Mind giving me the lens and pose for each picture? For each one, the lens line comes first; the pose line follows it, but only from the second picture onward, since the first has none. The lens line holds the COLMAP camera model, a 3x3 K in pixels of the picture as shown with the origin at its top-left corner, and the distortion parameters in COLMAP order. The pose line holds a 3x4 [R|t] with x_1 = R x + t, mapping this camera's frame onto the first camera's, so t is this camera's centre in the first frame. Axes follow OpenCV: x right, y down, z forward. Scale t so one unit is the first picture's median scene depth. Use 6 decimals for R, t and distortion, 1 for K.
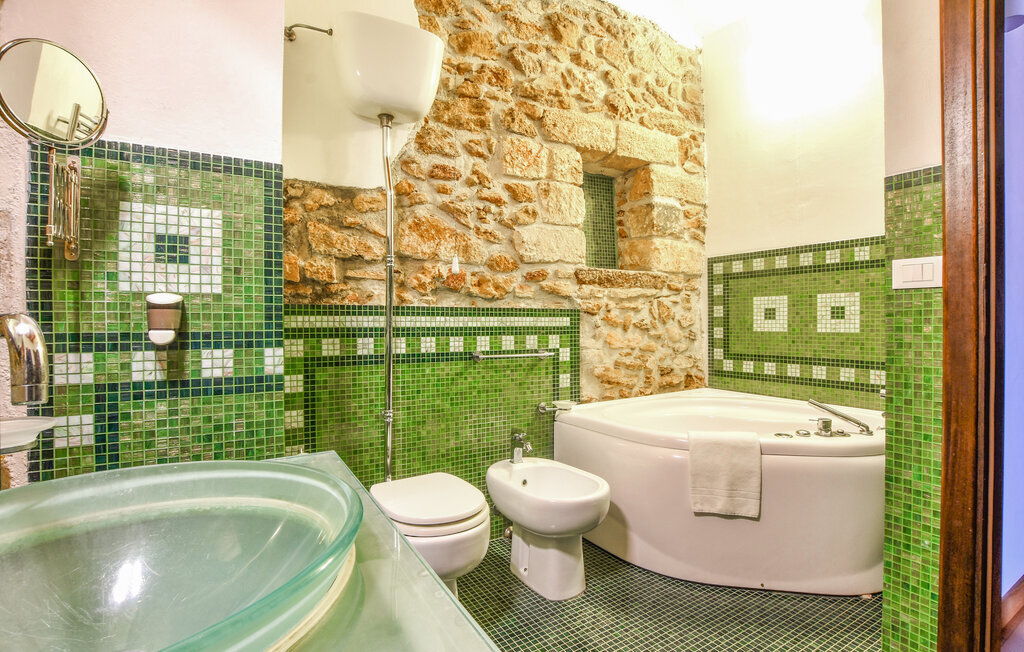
lens RADIAL K [[500.9, 0, 512.0], [0, 500.9, 326.0], [0, 0, 1]] dist [-0.026734, 0.001005]
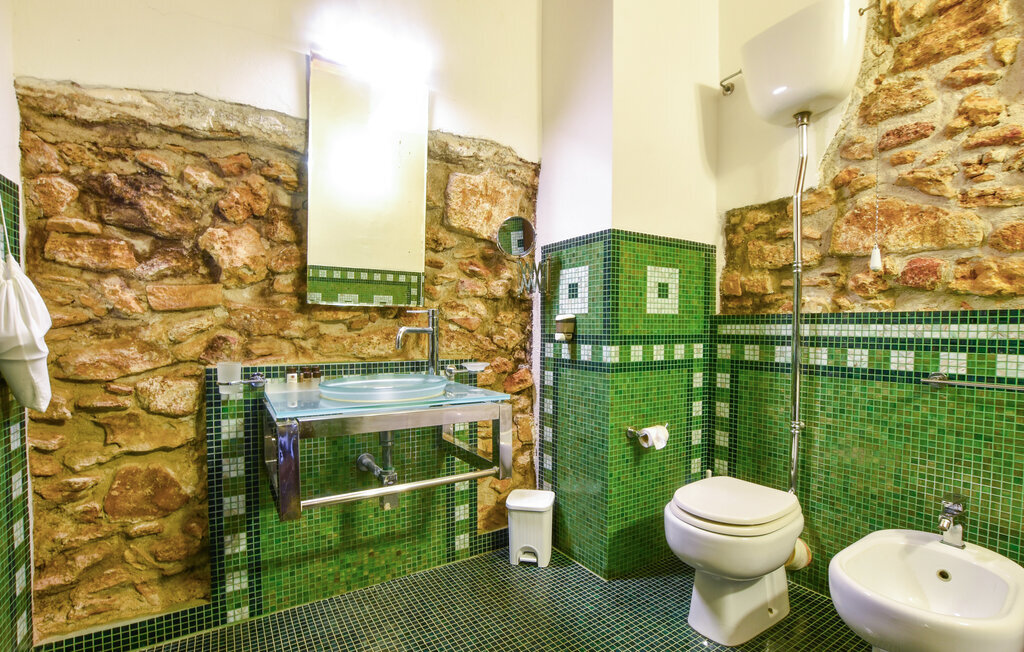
lens RADIAL K [[506.7, 0, 512.2], [0, 506.7, 345.4], [0, 0, 1]] dist [-0.000157, 0.000199]
pose [[-0.015793, 0.037550, -0.999170, 0.714607], [-0.012081, 0.999214, 0.037743, -0.009191], [0.999802, 0.012667, -0.015327, 0.447646]]
